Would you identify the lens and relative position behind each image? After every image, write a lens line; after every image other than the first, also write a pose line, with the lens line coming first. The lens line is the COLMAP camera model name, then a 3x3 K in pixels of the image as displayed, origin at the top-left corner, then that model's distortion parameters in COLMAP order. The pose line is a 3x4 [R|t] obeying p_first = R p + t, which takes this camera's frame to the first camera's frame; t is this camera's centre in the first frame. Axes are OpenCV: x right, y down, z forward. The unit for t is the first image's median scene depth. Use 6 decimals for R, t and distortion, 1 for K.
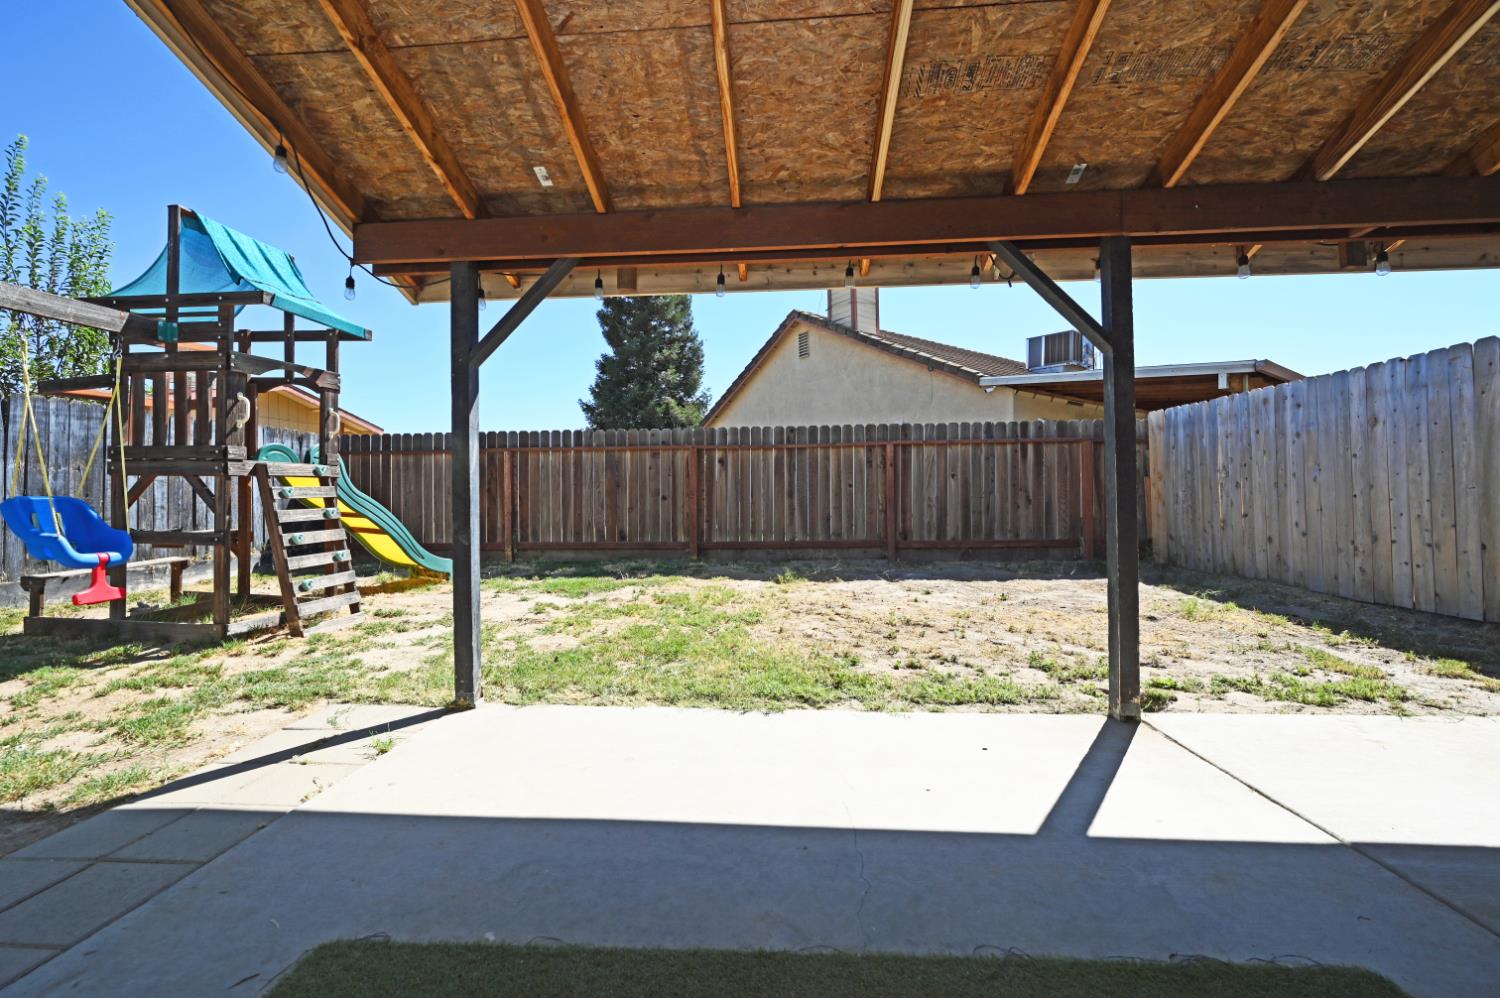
lens RADIAL K [[596.1, 0, 753.3], [0, 596.1, 499.1], [0, 0, 1]] dist [-0.002483, -0.000287]
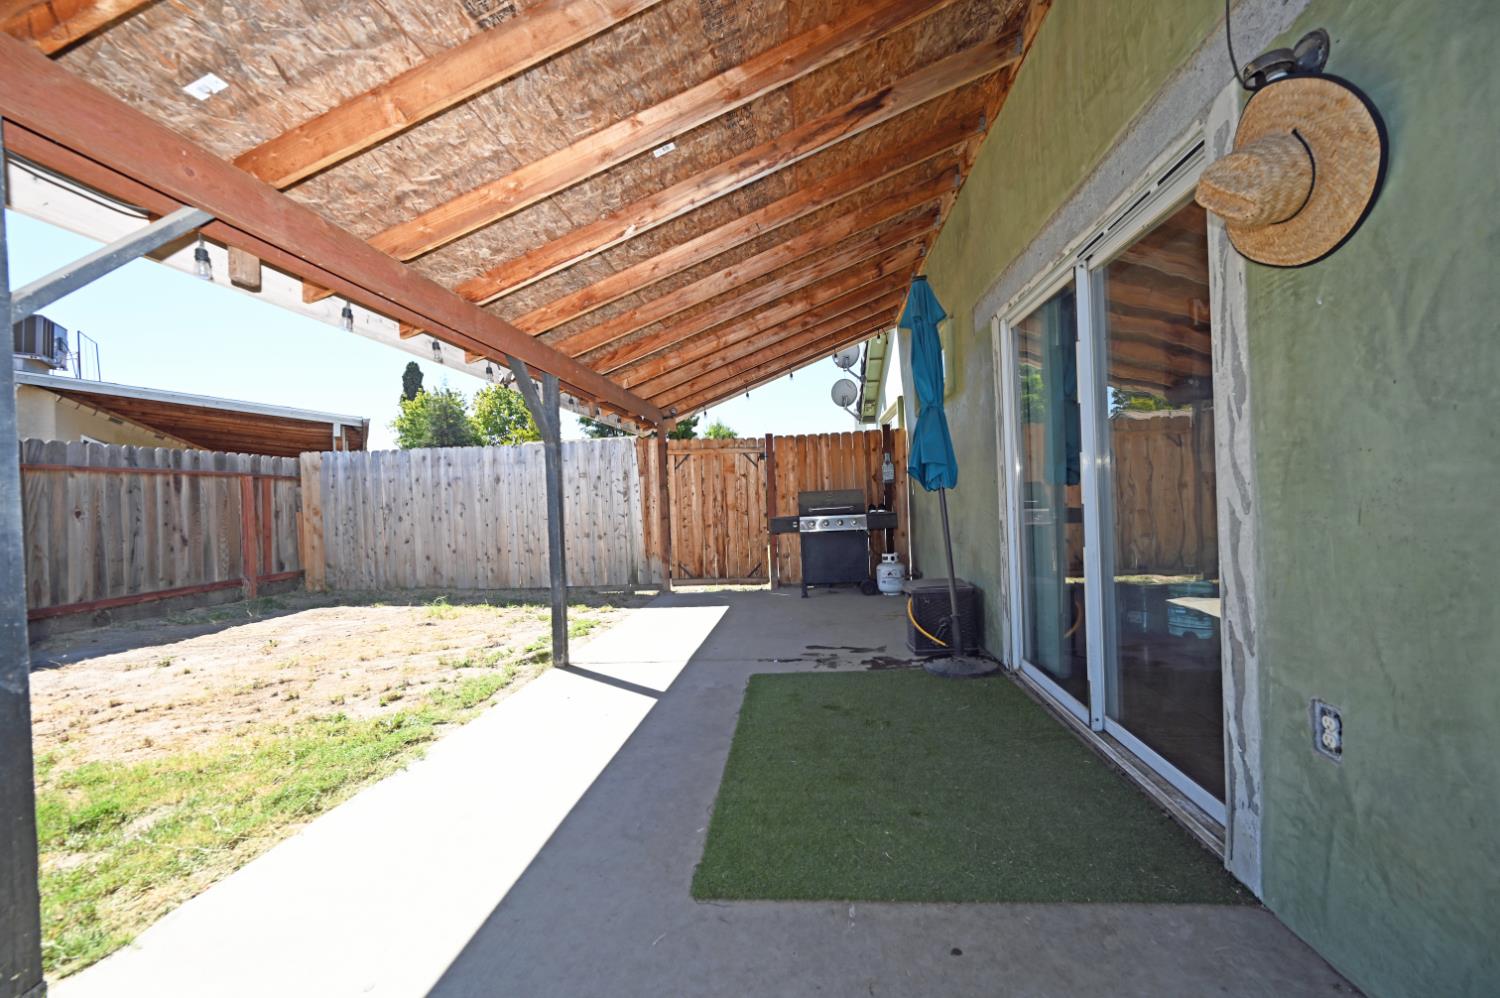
lens RADIAL K [[611.9, 0, 750.1], [0, 611.9, 499.8], [0, 0, 1]] dist [-0.002850, -0.000383]
pose [[0.020382, 0.006641, 0.999770, -0.491730], [0.032875, 0.999433, -0.007309, -0.029324], [-0.999252, 0.033017, 0.020152, 0.192796]]
